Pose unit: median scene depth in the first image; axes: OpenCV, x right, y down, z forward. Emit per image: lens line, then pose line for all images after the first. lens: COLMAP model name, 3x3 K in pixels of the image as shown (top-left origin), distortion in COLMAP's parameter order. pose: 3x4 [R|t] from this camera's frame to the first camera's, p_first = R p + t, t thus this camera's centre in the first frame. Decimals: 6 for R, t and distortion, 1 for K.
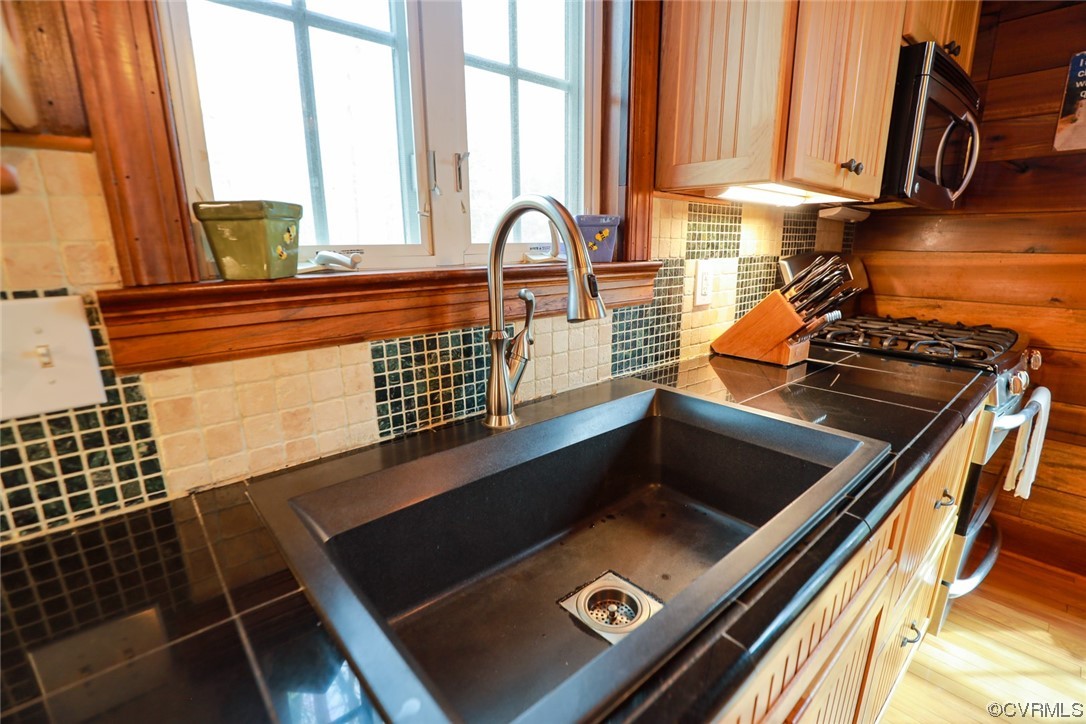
lens RADIAL K [[497.5, 0, 540.4], [0, 497.5, 367.1], [0, 0, 1]] dist [-0.029421, 0.002081]
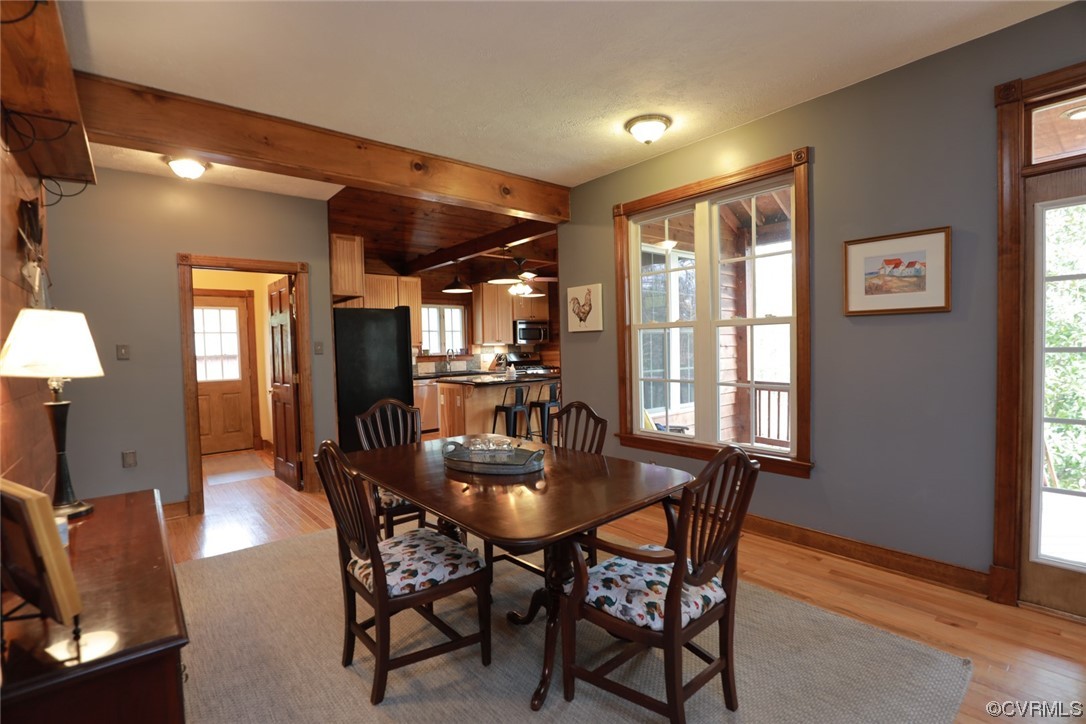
lens RADIAL K [[497.5, 0, 540.5], [0, 497.5, 365.6], [0, 0, 1]] dist [-0.029421, 0.002081]
pose [[0.999456, -0.017513, -0.027932, 1.789705], [0.011361, 0.978301, -0.206876, 1.831476], [0.030949, 0.206446, 0.977968, -7.553540]]
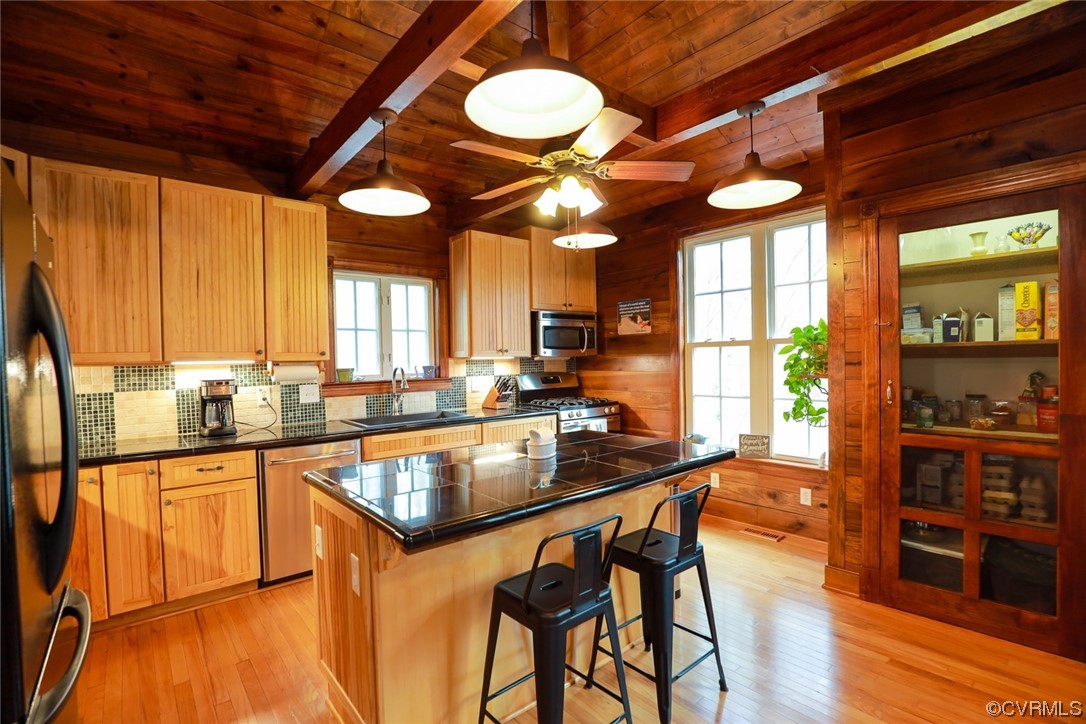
lens RADIAL K [[497.5, 0, 546.5], [0, 497.5, 367.1], [0, 0, 1]] dist [-0.029421, 0.002081]
pose [[0.999787, -0.013810, -0.015350, 1.243901], [0.009984, 0.974071, -0.226022, 0.659697], [0.018074, 0.225820, 0.974001, -3.101007]]
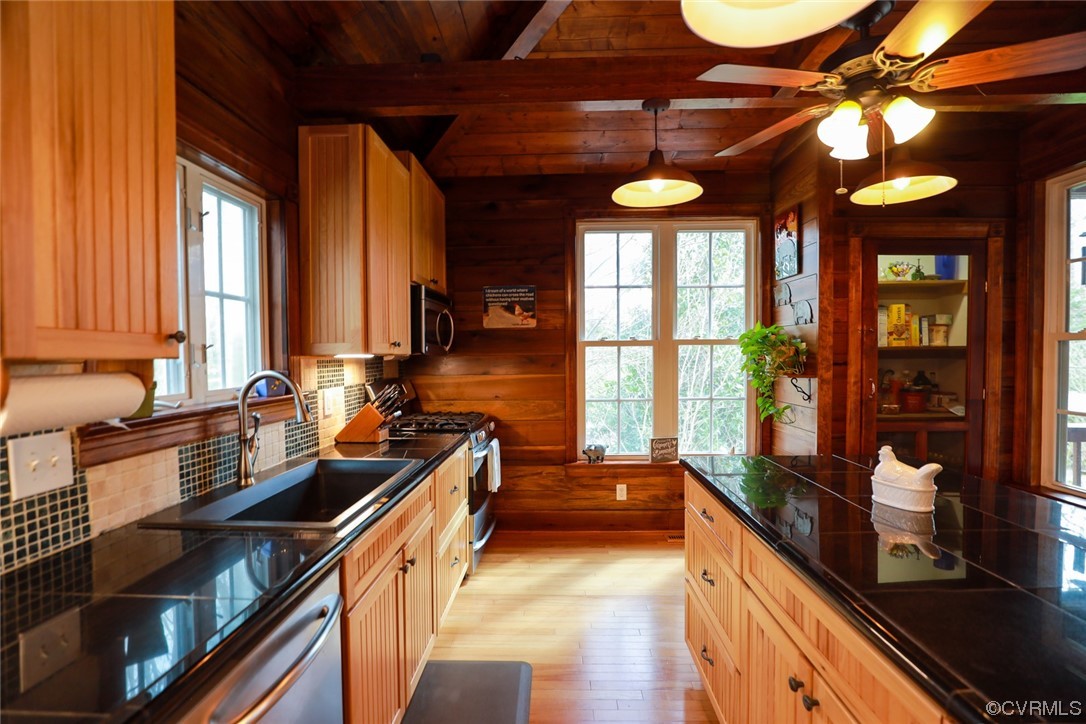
lens RADIAL K [[497.5, 0, 545.1], [0, 497.5, 366.5], [0, 0, 1]] dist [-0.029421, 0.002081]
pose [[0.684117, -0.019780, 0.729104, -0.628413], [0.182725, 0.972402, -0.145071, 0.152110], [-0.706113, 0.232471, 0.668851, -1.112347]]
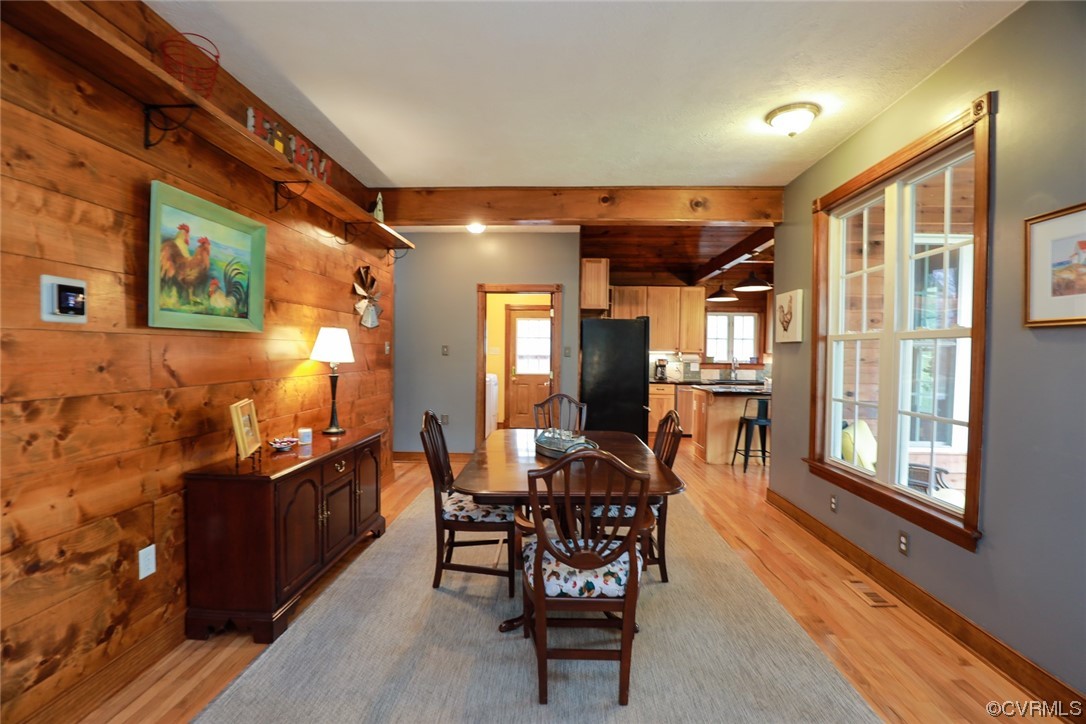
lens RADIAL K [[497.5, 0, 543.5], [0, 497.5, 367.1], [0, 0, 1]] dist [-0.029421, 0.002081]
pose [[0.723377, 0.032234, -0.689701, 3.472119], [-0.184523, 0.971602, -0.148123, 1.773488], [0.665340, 0.234415, 0.708782, -7.374101]]
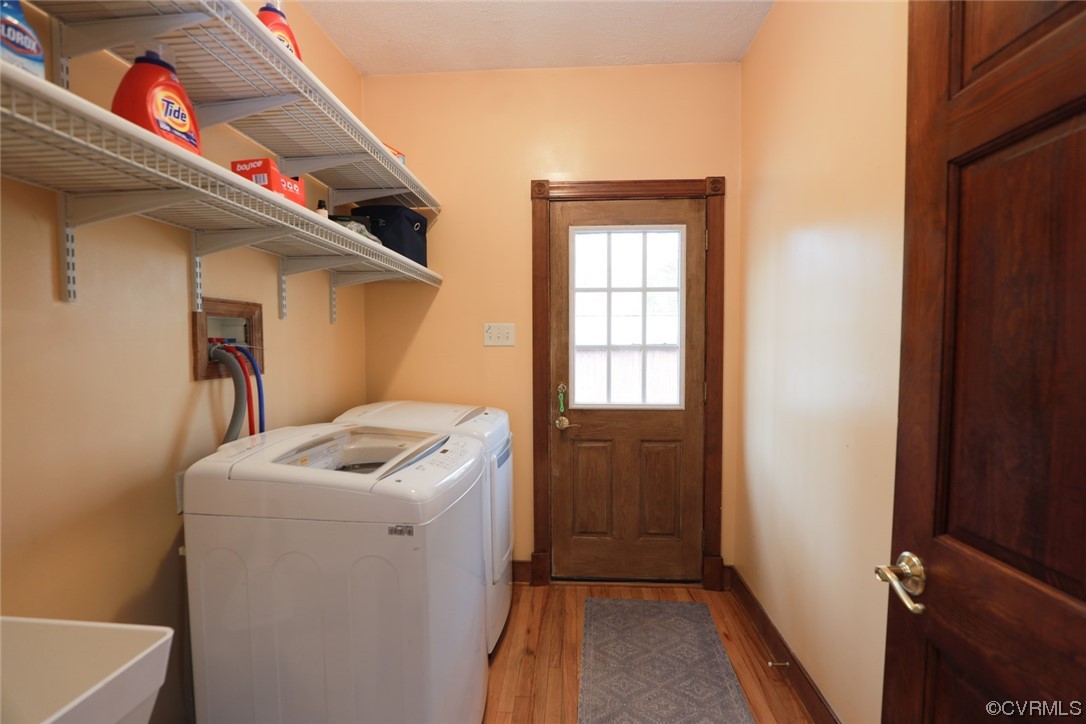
lens RADIAL K [[497.5, 0, 543.7], [0, 497.5, 363.3], [0, 0, 1]] dist [-0.029421, 0.002081]
pose [[0.706532, 0.041994, -0.706434, -1.199374], [-0.175077, 0.977580, -0.116989, 0.772293], [0.685683, 0.206336, 0.698043, -3.420621]]
